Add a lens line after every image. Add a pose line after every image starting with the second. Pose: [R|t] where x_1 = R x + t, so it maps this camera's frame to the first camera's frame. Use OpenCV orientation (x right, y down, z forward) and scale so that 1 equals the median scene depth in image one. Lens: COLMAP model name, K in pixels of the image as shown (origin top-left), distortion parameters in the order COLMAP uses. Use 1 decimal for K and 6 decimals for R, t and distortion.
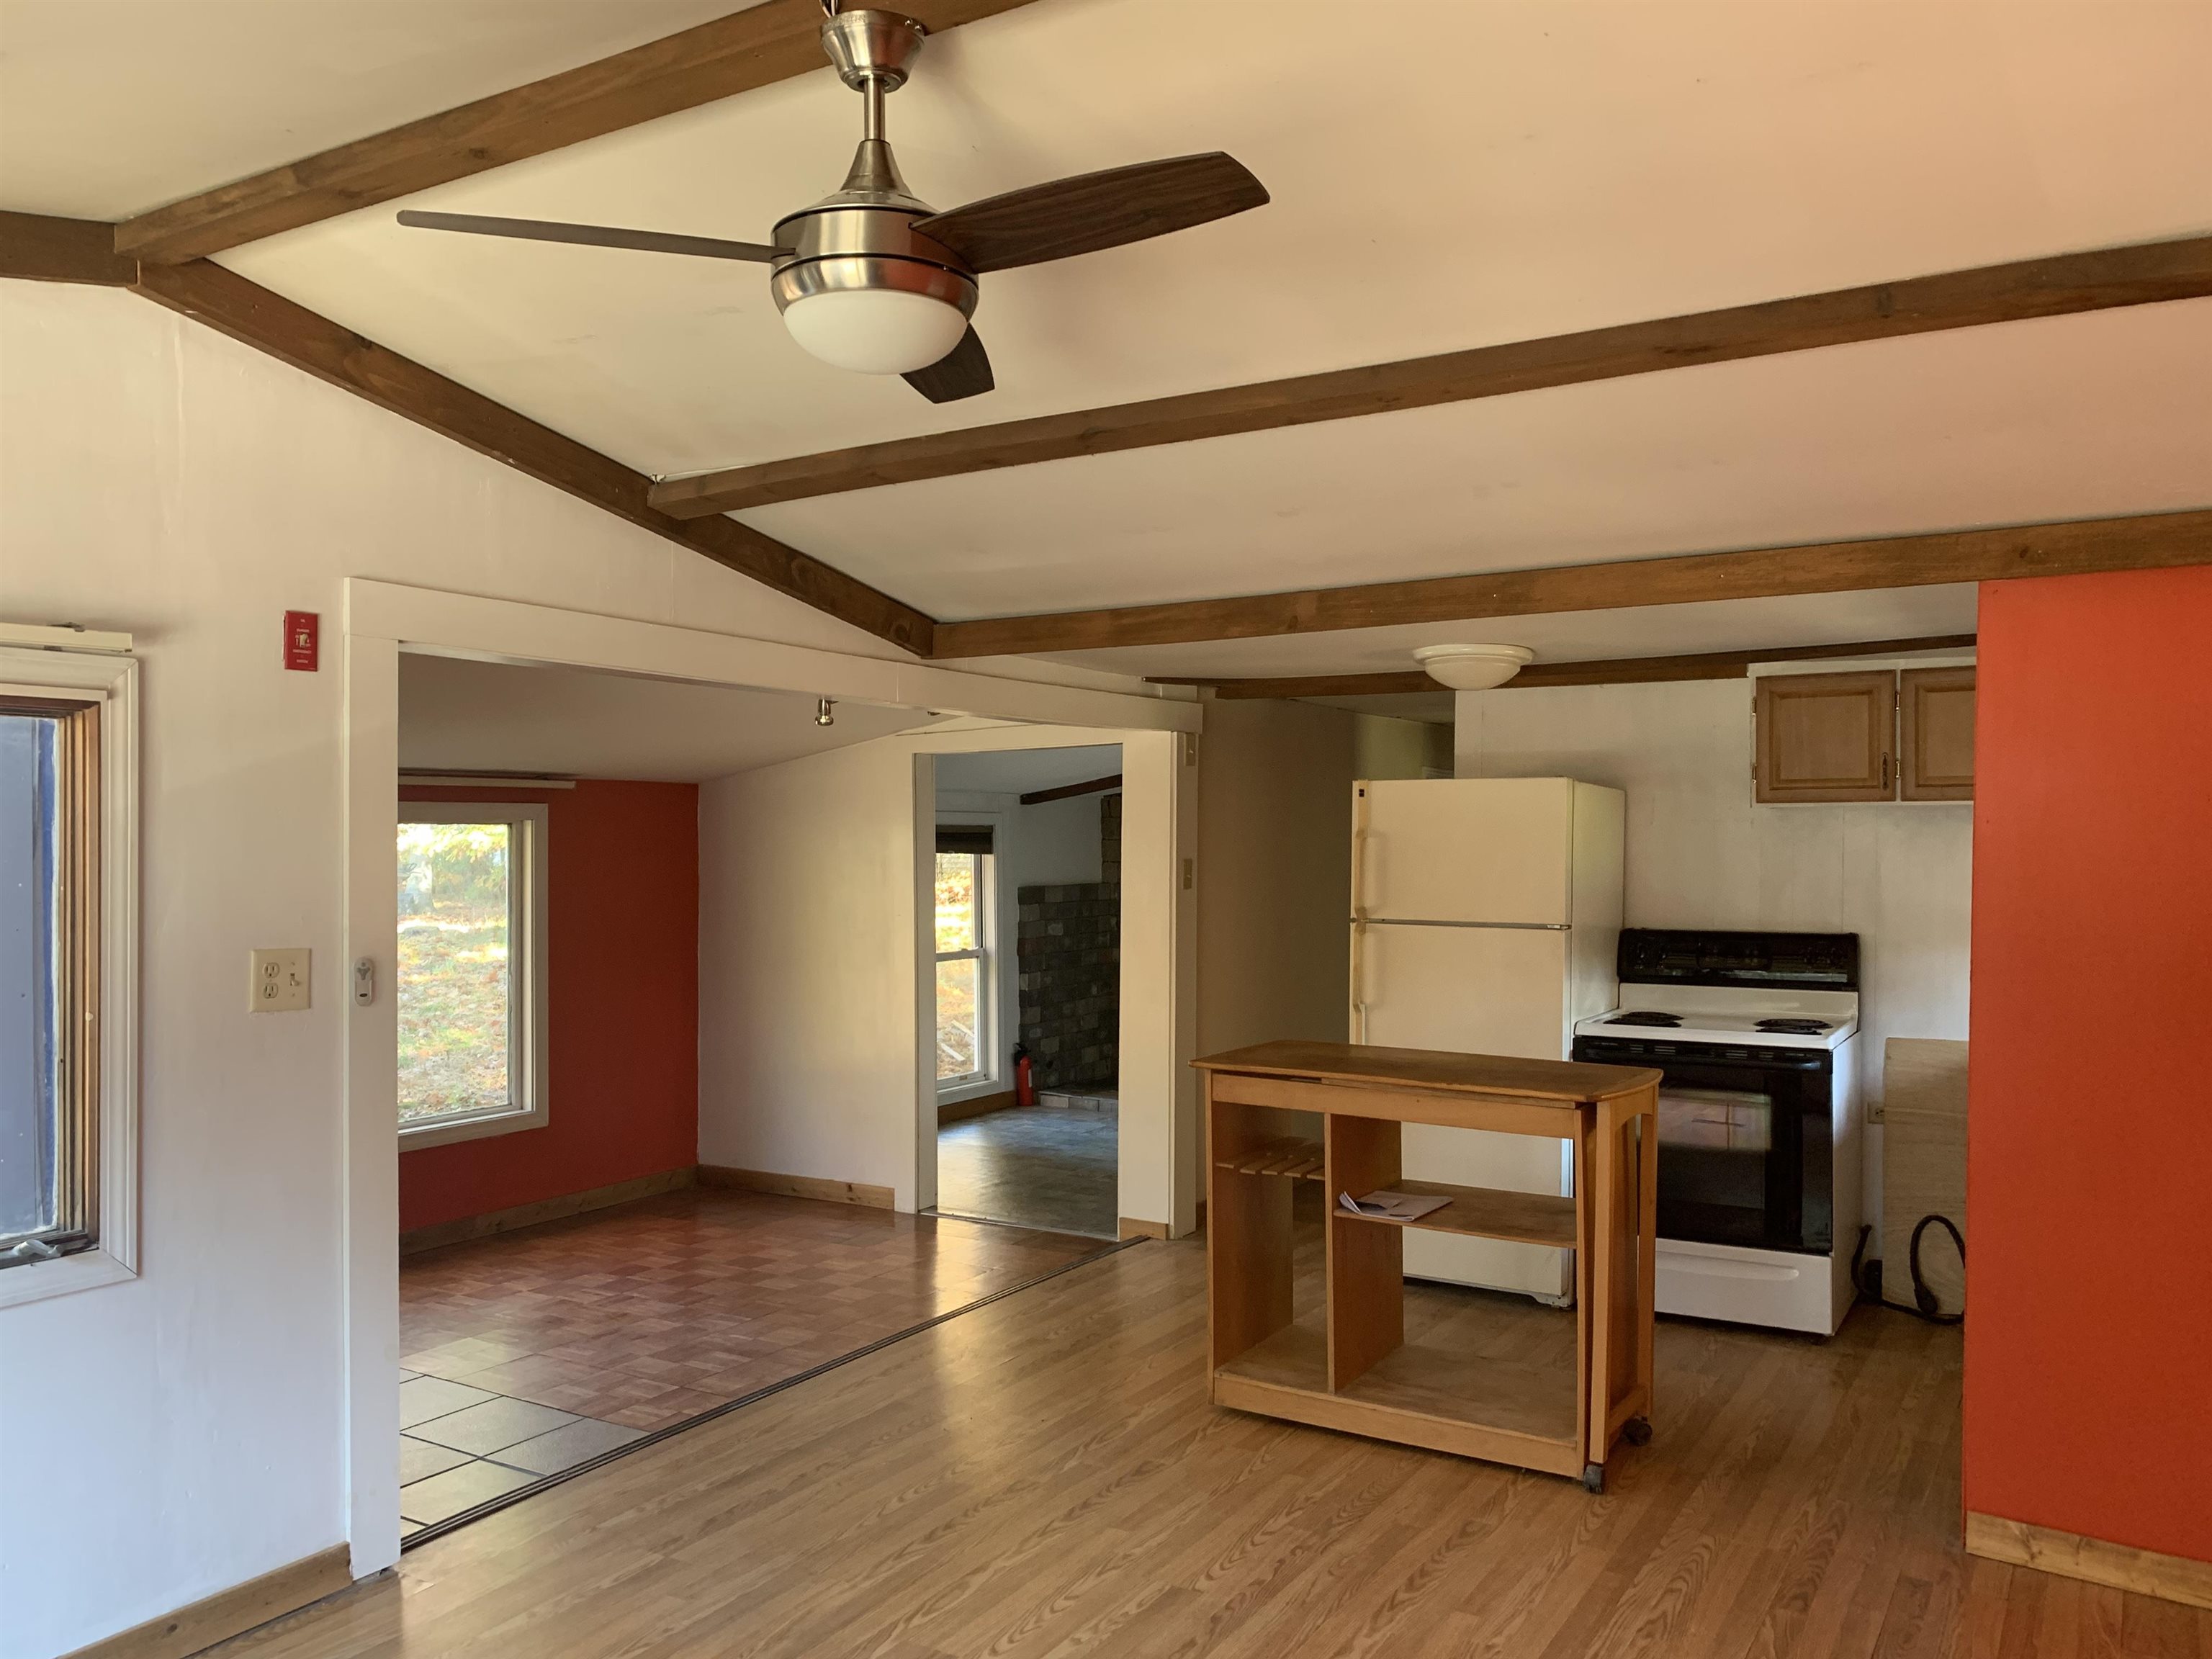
lens RADIAL K [[1665.8, 0, 1106.0], [0, 1665.8, 829.5], [0, 0, 1]] dist [0.007689, -0.031992]
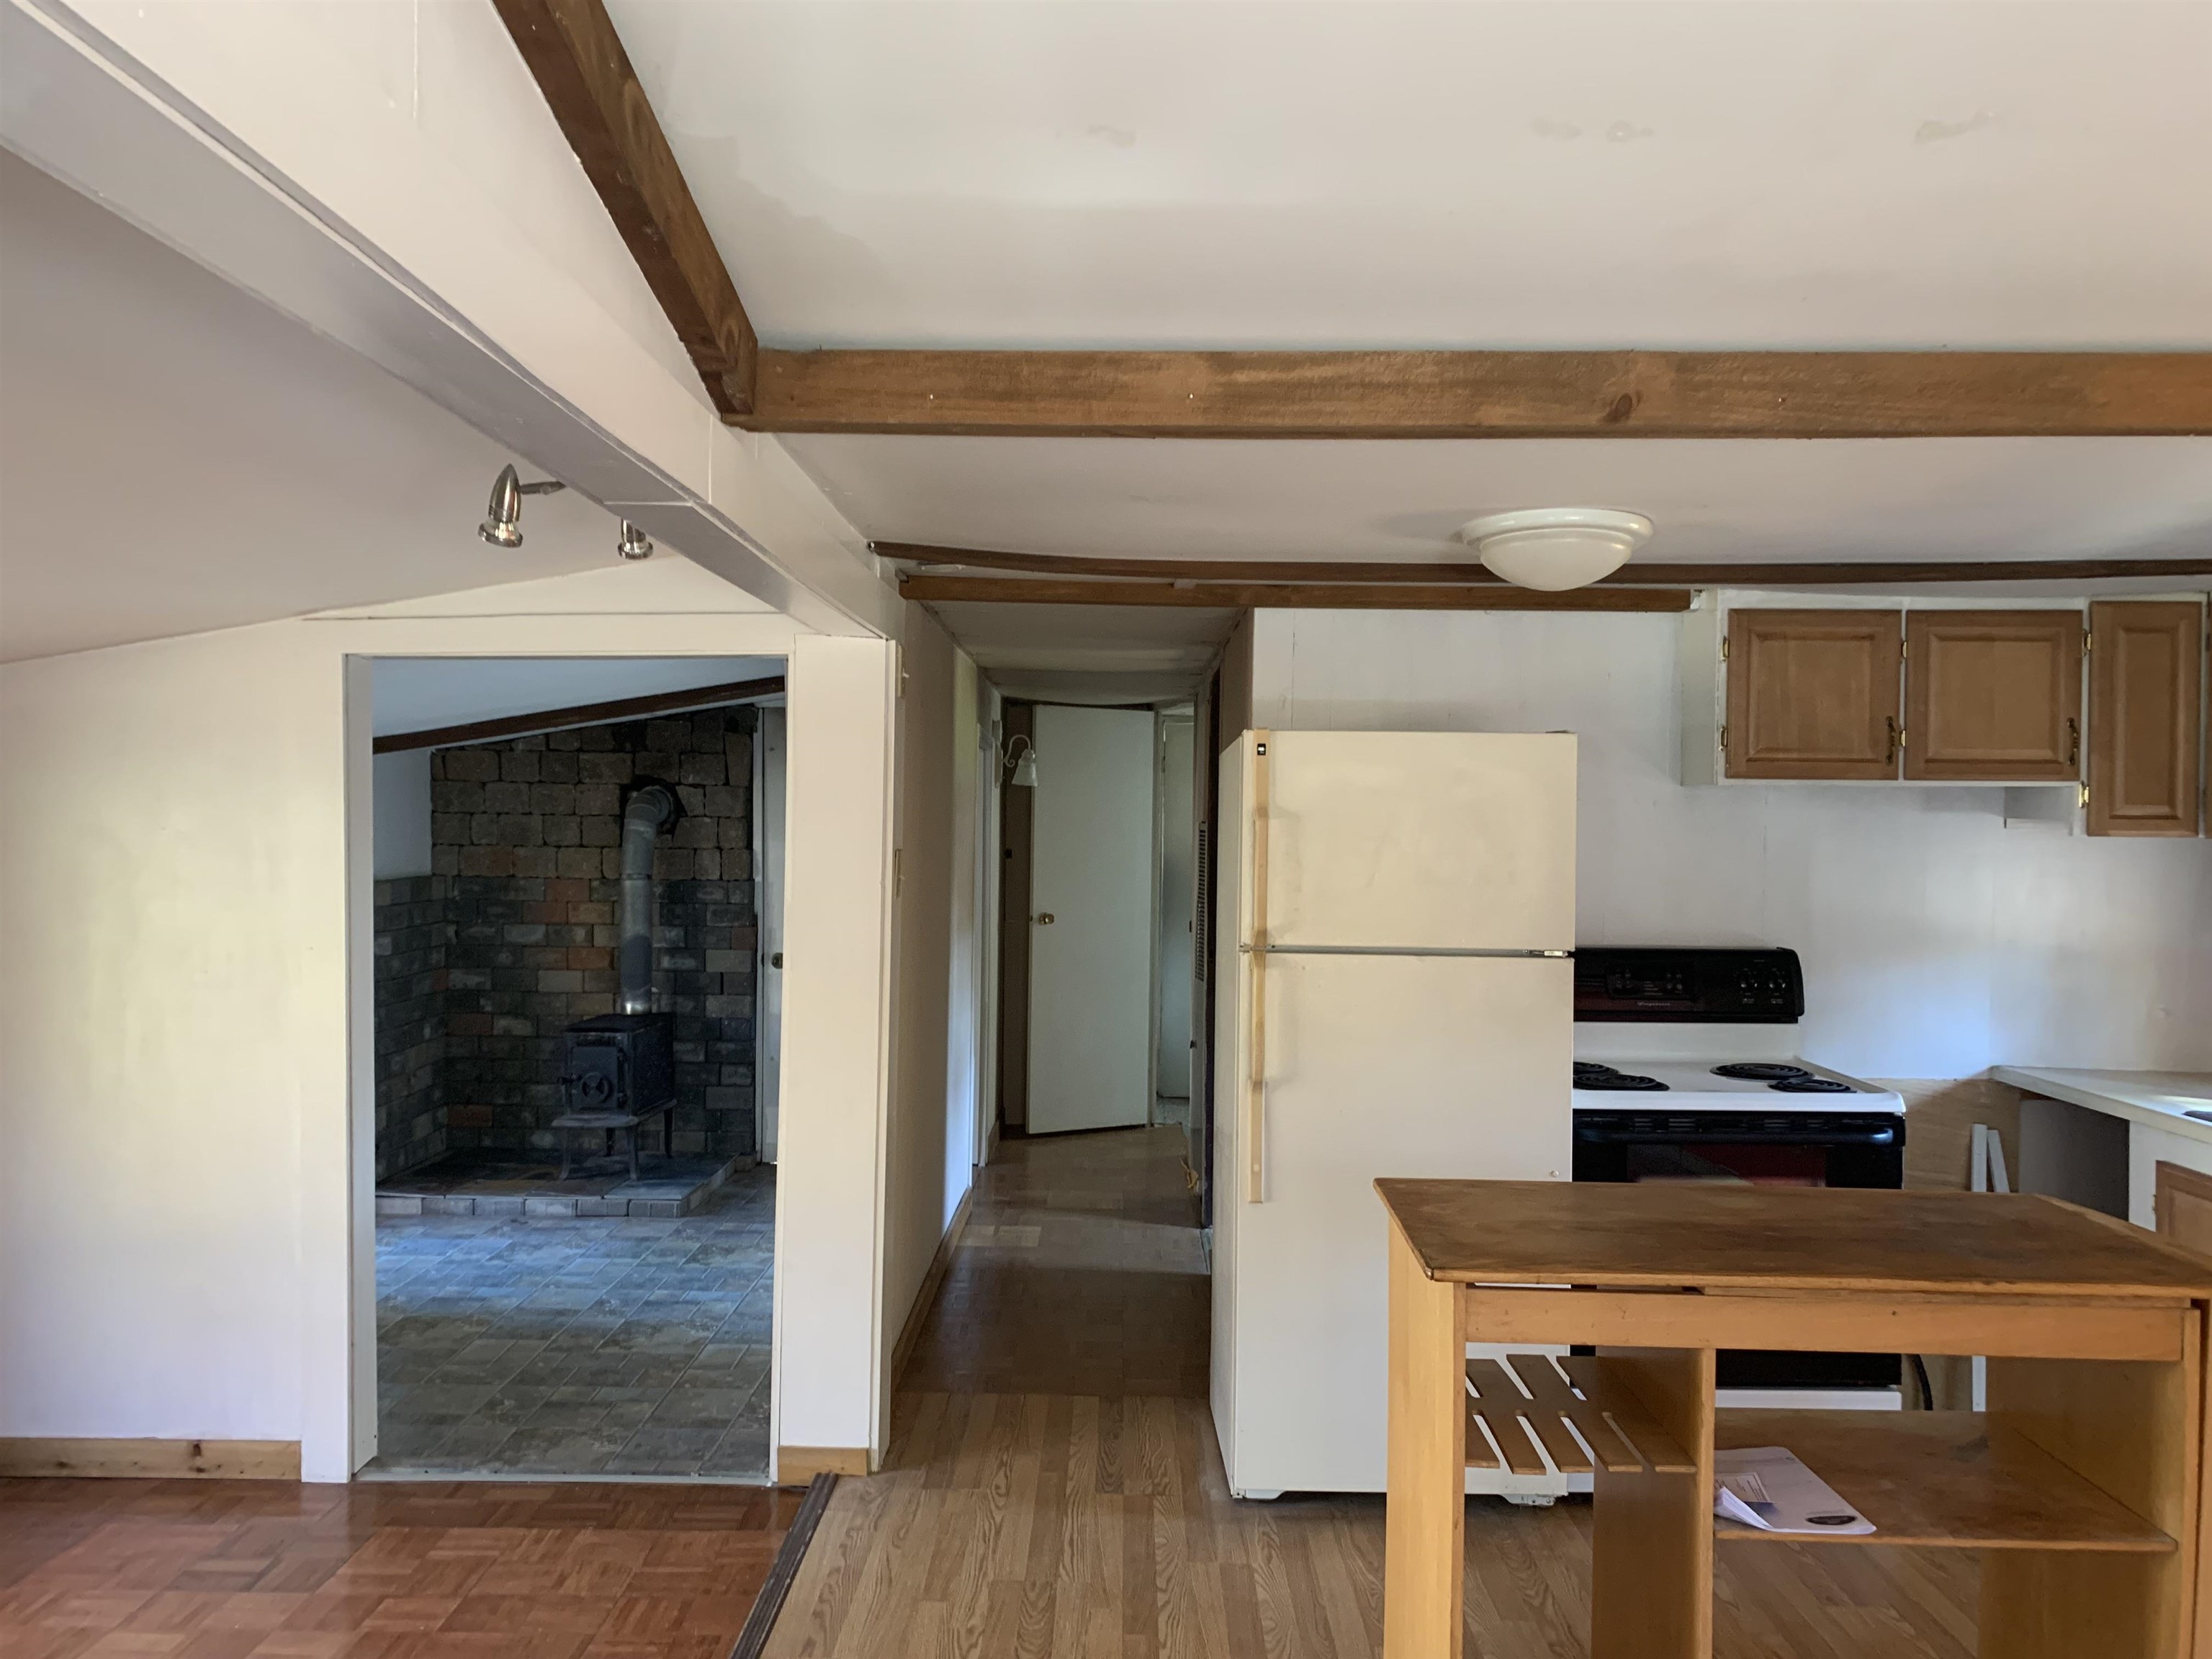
lens RADIAL K [[1670.9, 0, 1080.8], [0, 1670.9, 850.0], [0, 0, 1]] dist [0.088225, -0.143361]
pose [[0.864499, 0.001513, 0.502632, -0.233702], [-0.014545, 0.999652, 0.022007, 0.003866], [-0.502424, -0.026336, 0.864220, 0.491766]]
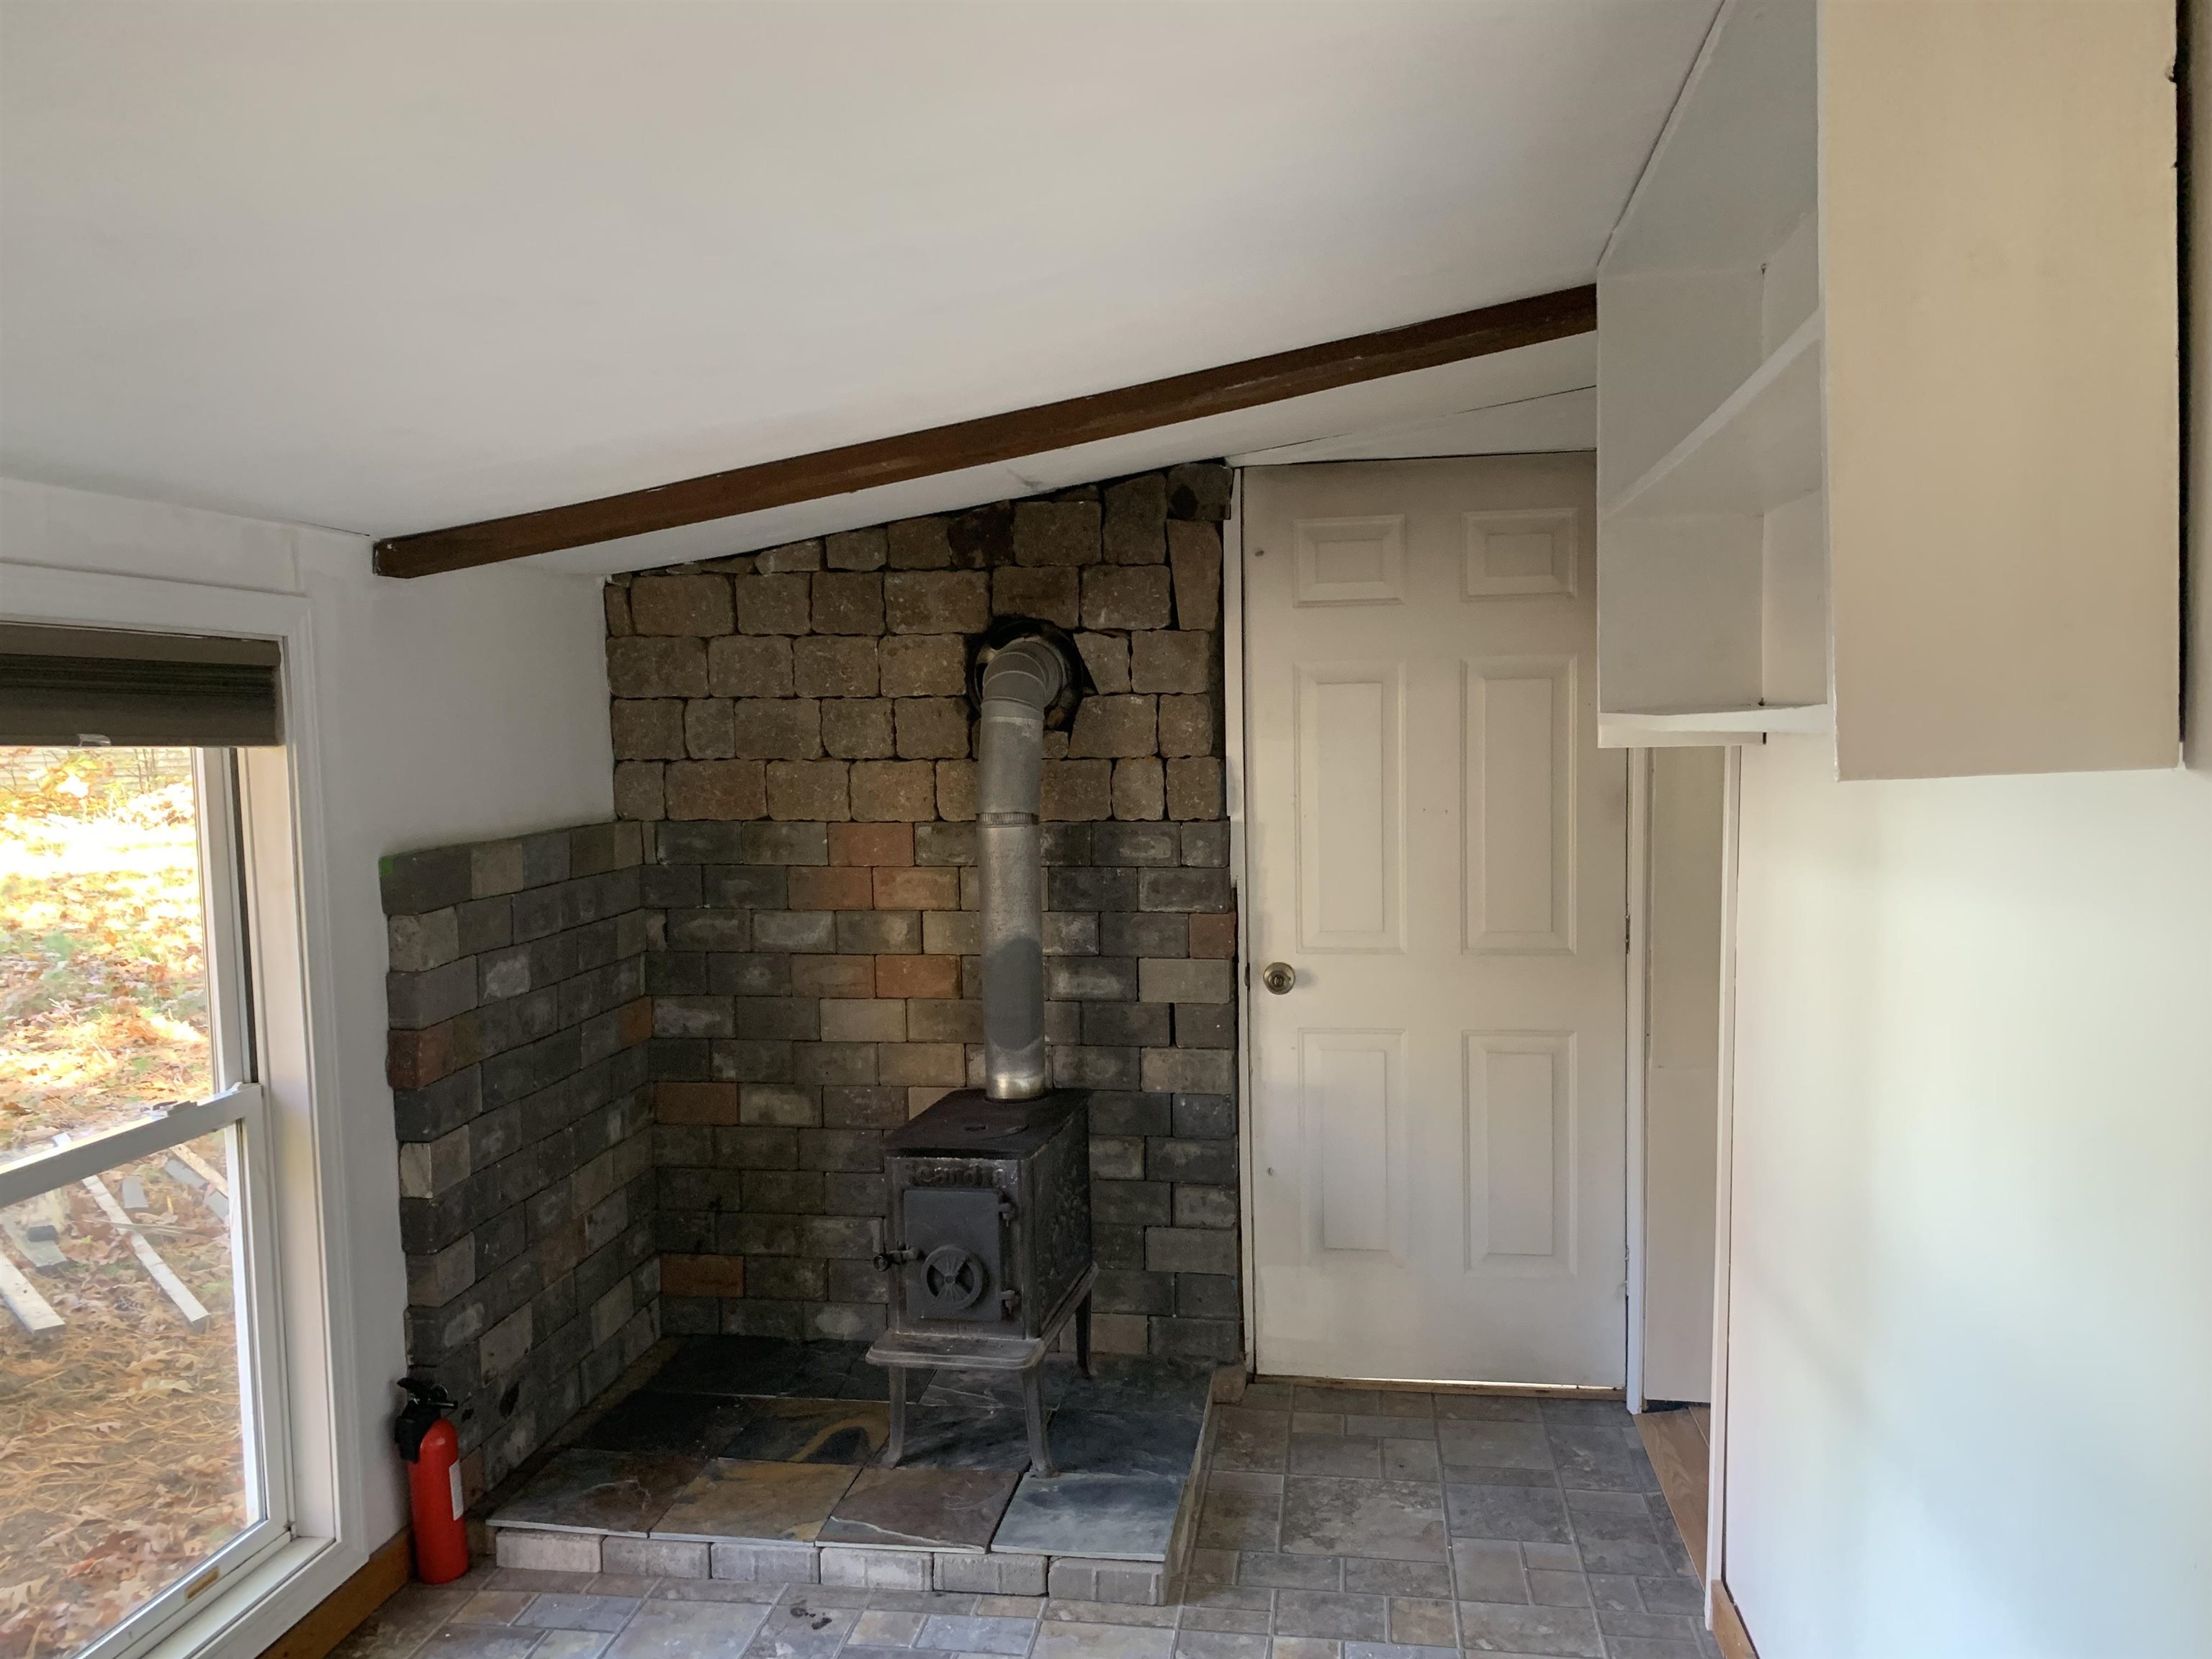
lens RADIAL K [[1670.9, 0, 1138.9], [0, 1670.9, 835.6], [0, 0, 1]] dist [0.089160, -0.173763]
pose [[0.910421, -0.039298, 0.411812, -0.094716], [0.009095, 0.997138, 0.075048, 0.017269], [-0.413582, -0.064579, 0.908173, 1.189876]]
